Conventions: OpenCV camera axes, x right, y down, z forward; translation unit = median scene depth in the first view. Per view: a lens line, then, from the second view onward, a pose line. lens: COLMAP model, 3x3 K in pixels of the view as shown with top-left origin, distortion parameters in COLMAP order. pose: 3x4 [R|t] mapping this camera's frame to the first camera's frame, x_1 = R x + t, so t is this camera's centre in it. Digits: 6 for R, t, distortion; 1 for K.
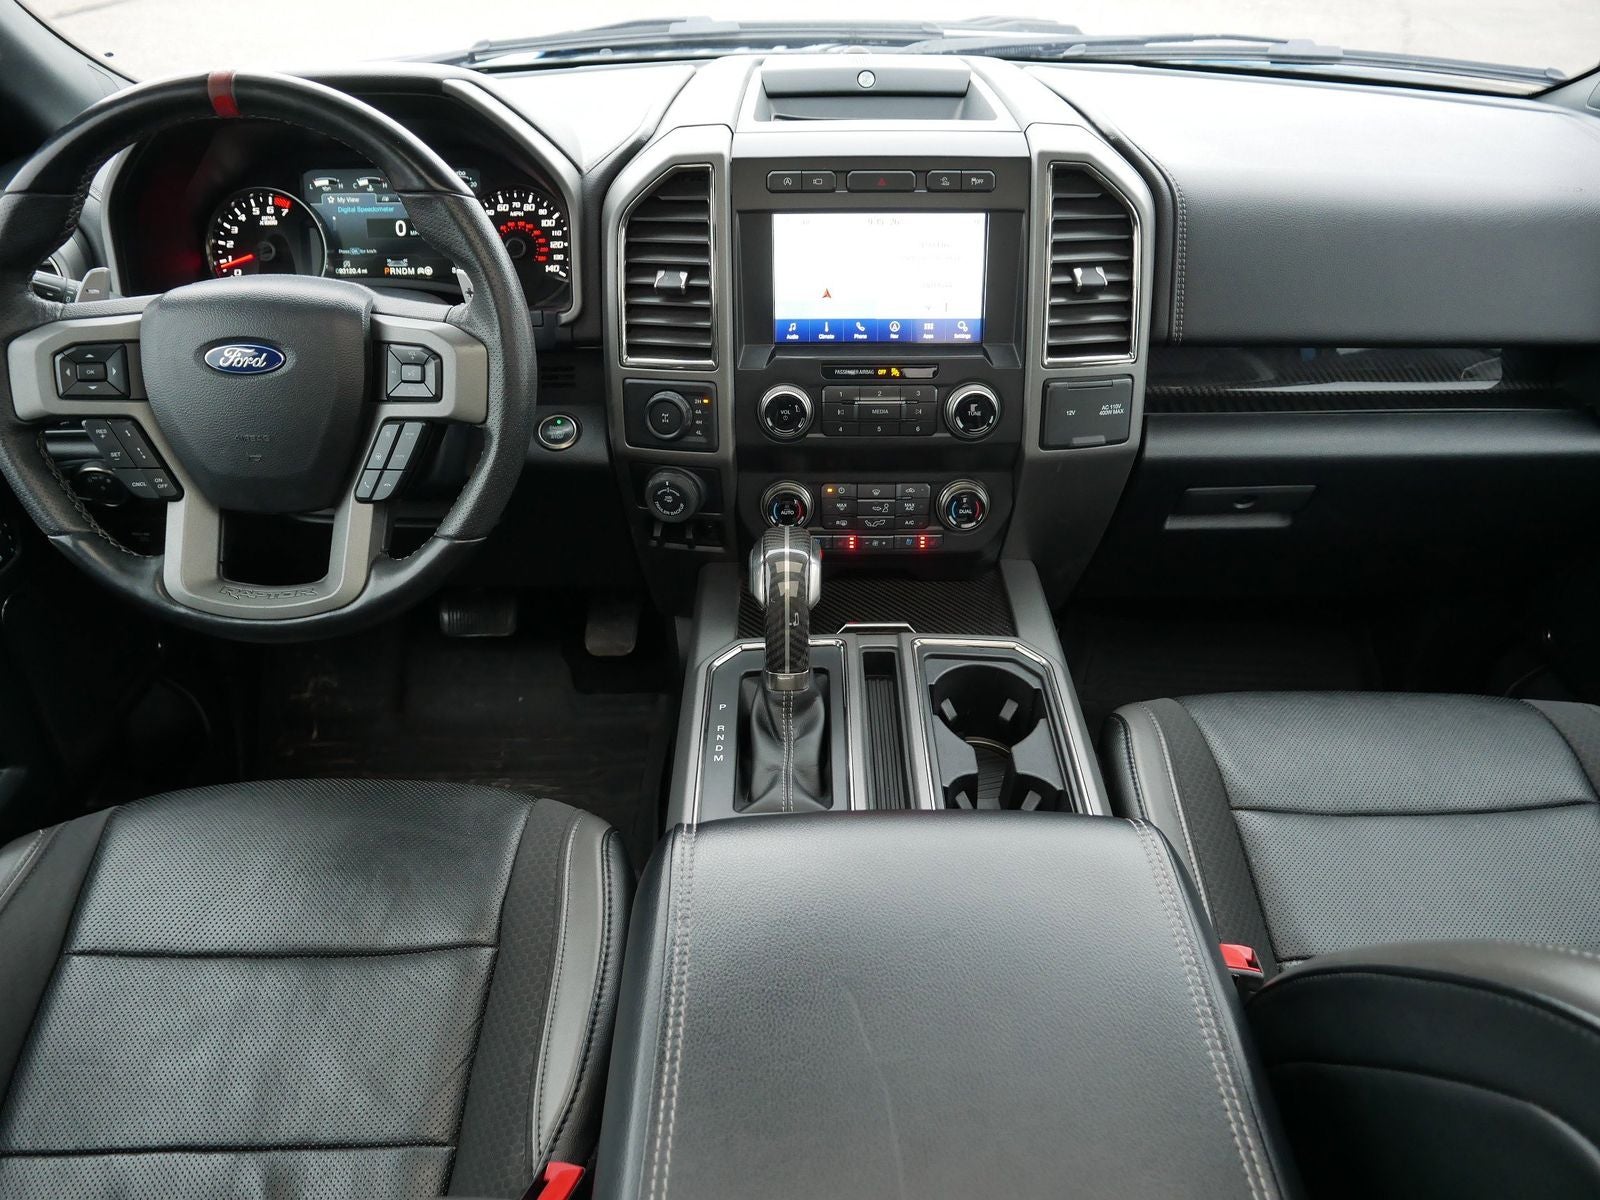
lens RADIAL K [[1131.1, 0, 800.6], [0, 1131.1, 557.2], [0, 0, 1]] dist [-0.063141, 0.019513]
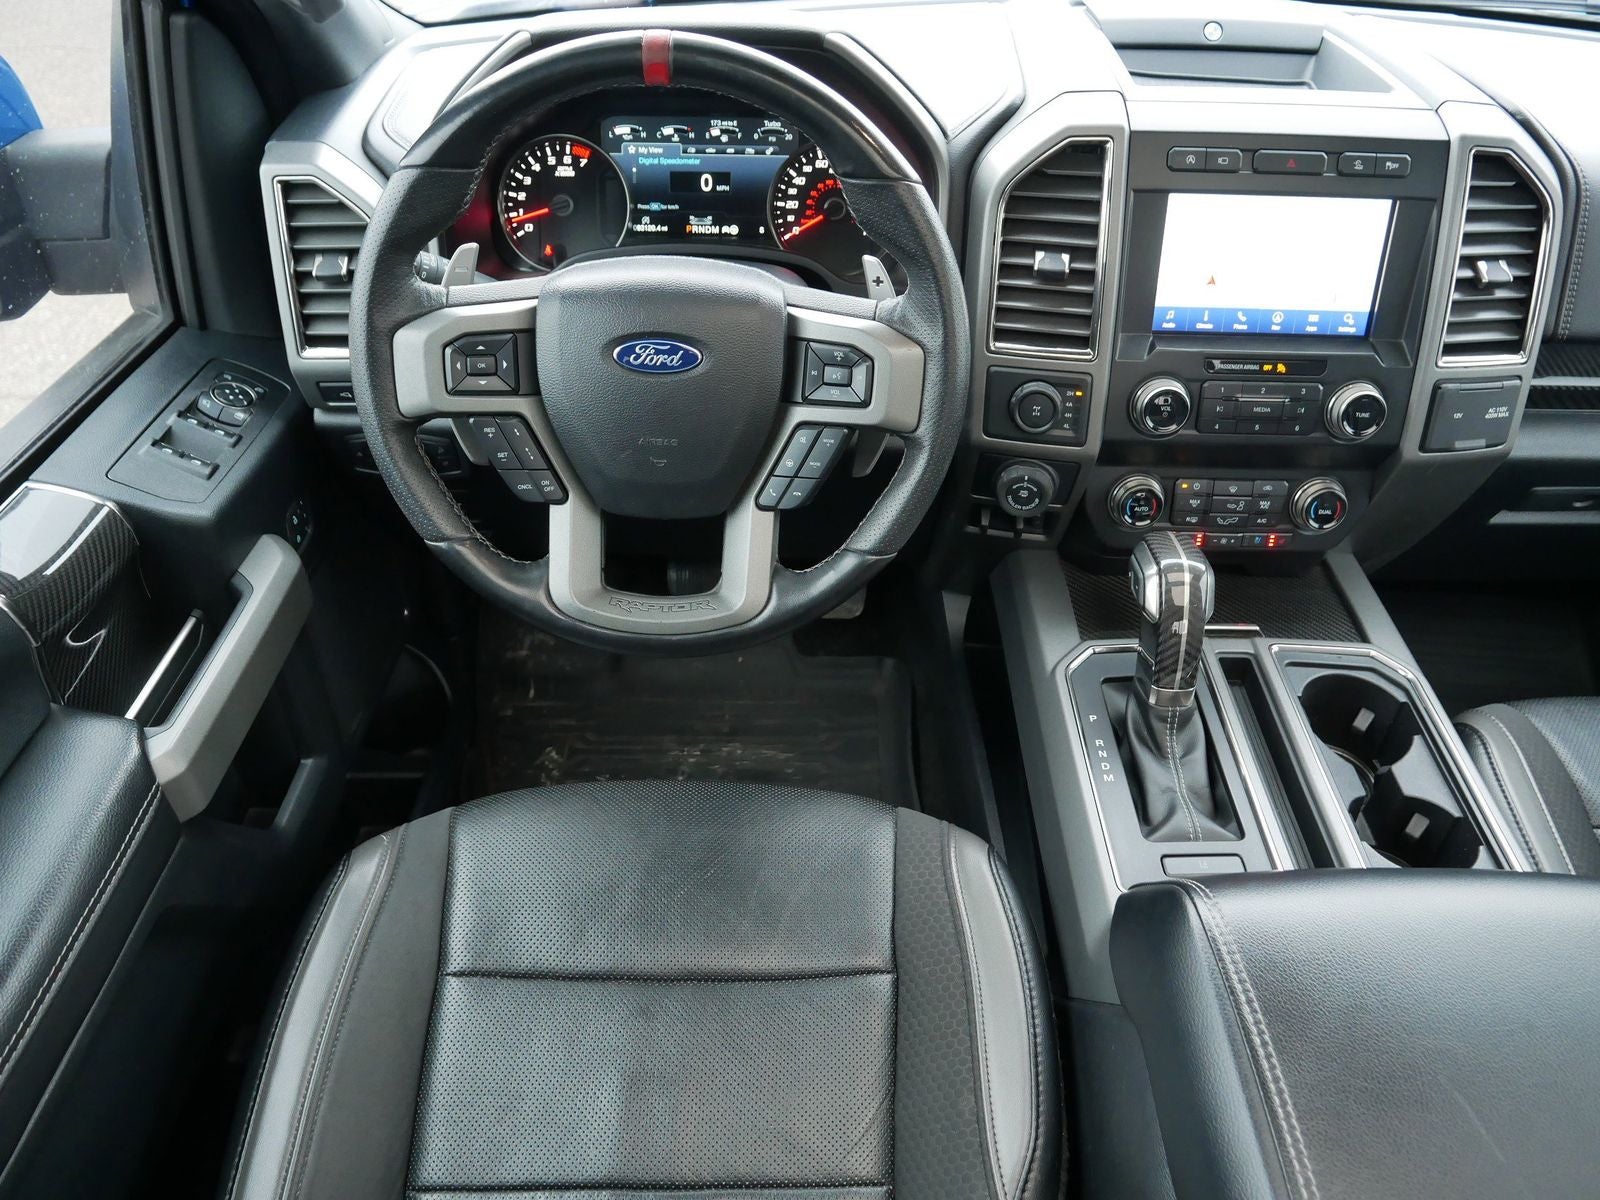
lens RADIAL K [[1131.1, 0, 800.6], [0, 1131.1, 557.2], [0, 0, 1]] dist [-0.063141, 0.019513]
pose [[0.999718, 0.022362, -0.007990, -0.305358], [-0.021551, 0.995685, 0.090265, -0.082521], [0.009974, -0.090067, 0.995886, 0.056160]]
